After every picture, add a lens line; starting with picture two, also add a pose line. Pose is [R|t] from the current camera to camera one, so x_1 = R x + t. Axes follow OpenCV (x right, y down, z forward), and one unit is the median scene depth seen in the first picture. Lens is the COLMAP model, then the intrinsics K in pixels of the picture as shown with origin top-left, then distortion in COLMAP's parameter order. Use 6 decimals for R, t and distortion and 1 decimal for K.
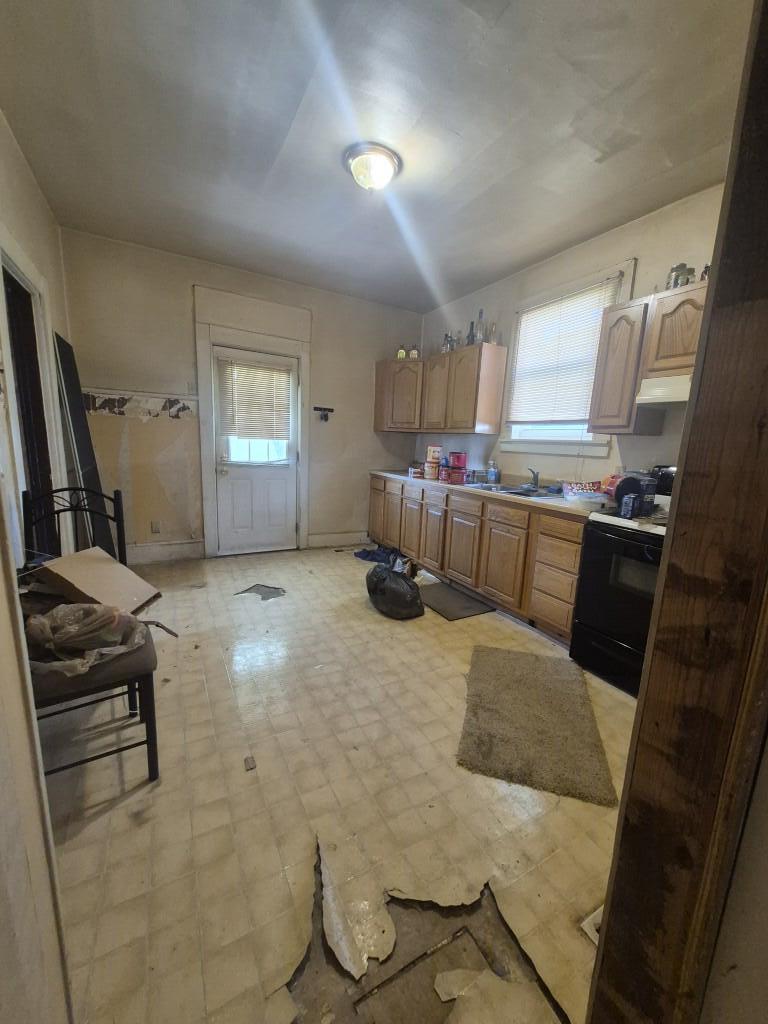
lens RADIAL K [[405.6, 0, 407.9], [0, 405.6, 519.8], [0, 0, 1]] dist [-0.000152, 0.000023]
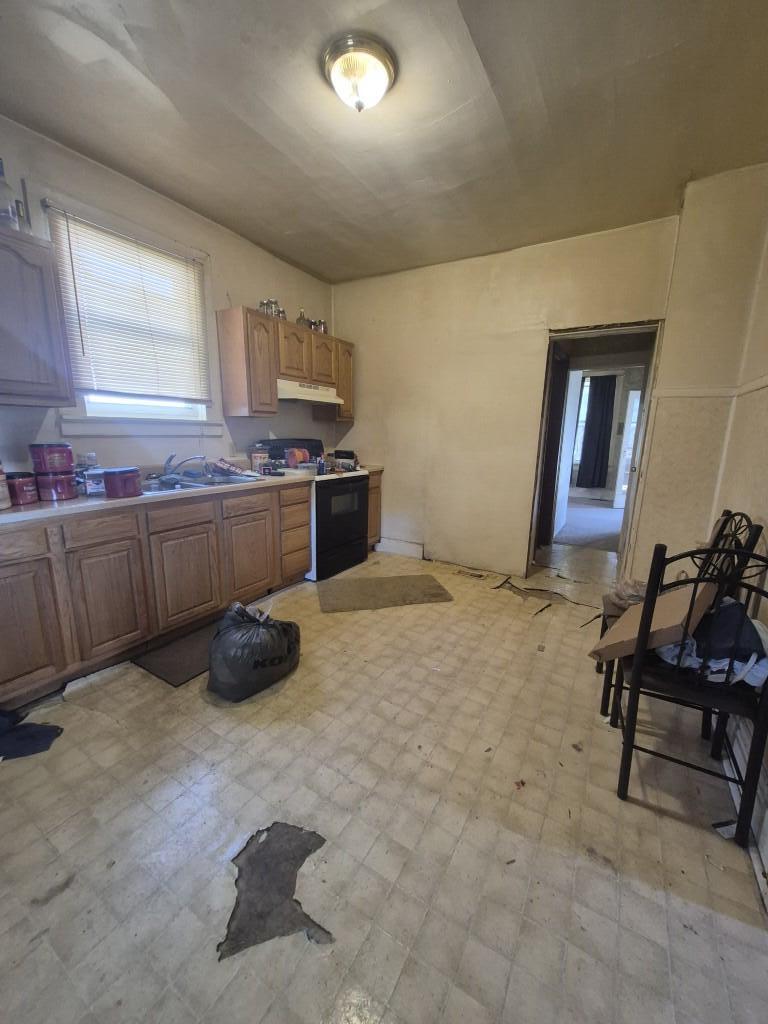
lens RADIAL K [[405.6, 0, 385.3], [0, 405.6, 513.6], [0, 0, 1]] dist [-0.000152, 0.000023]
pose [[-0.478563, -0.232046, 0.846836, -0.860264], [0.118348, 0.938601, 0.324072, -0.310946], [-0.870041, 0.255310, -0.421718, 1.347184]]
